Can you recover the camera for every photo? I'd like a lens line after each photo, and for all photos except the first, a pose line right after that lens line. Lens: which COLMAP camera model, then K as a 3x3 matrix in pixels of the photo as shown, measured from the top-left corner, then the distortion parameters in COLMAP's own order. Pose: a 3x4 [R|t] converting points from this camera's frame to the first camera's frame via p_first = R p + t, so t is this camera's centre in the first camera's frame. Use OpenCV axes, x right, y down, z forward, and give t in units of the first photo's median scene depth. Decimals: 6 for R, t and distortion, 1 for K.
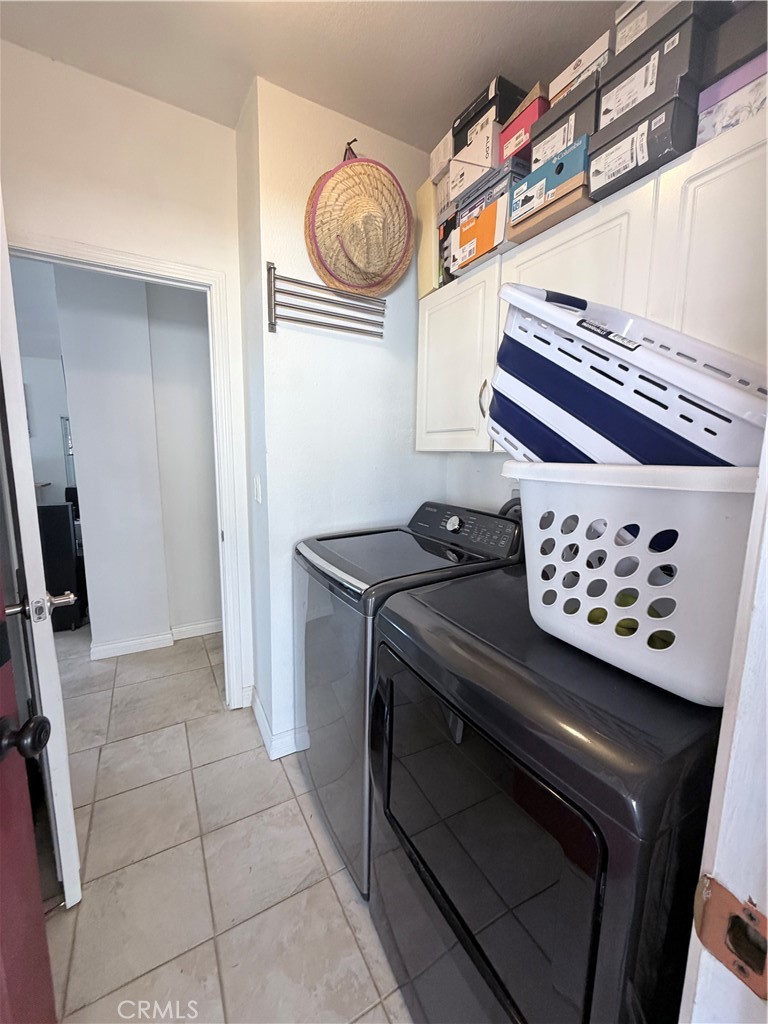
lens RADIAL K [[407.2, 0, 380.7], [0, 407.2, 512.5], [0, 0, 1]] dist [0.003511, -0.000282]
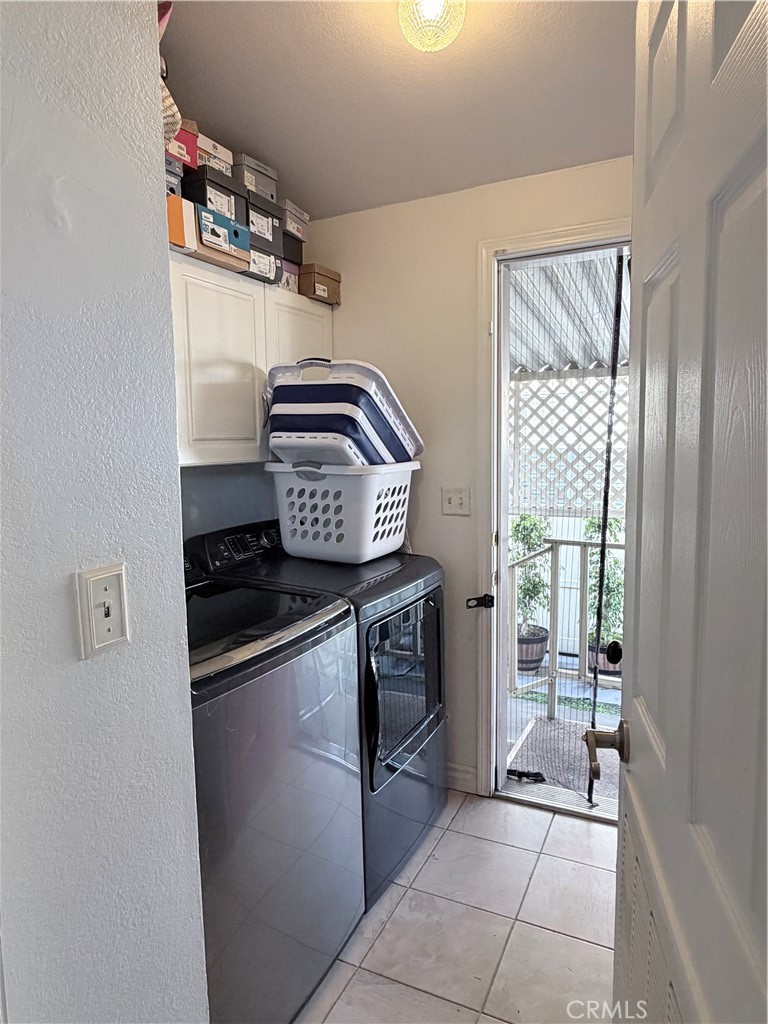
lens RADIAL K [[634.7, 0, 383.7], [0, 634.7, 511.3], [0, 0, 1]] dist [-0.006971, -0.000311]
pose [[-0.568835, -0.100112, 0.816336, -1.415691], [0.129483, 0.969285, 0.209095, -0.368936], [-0.812195, 0.224642, -0.538401, 1.811656]]
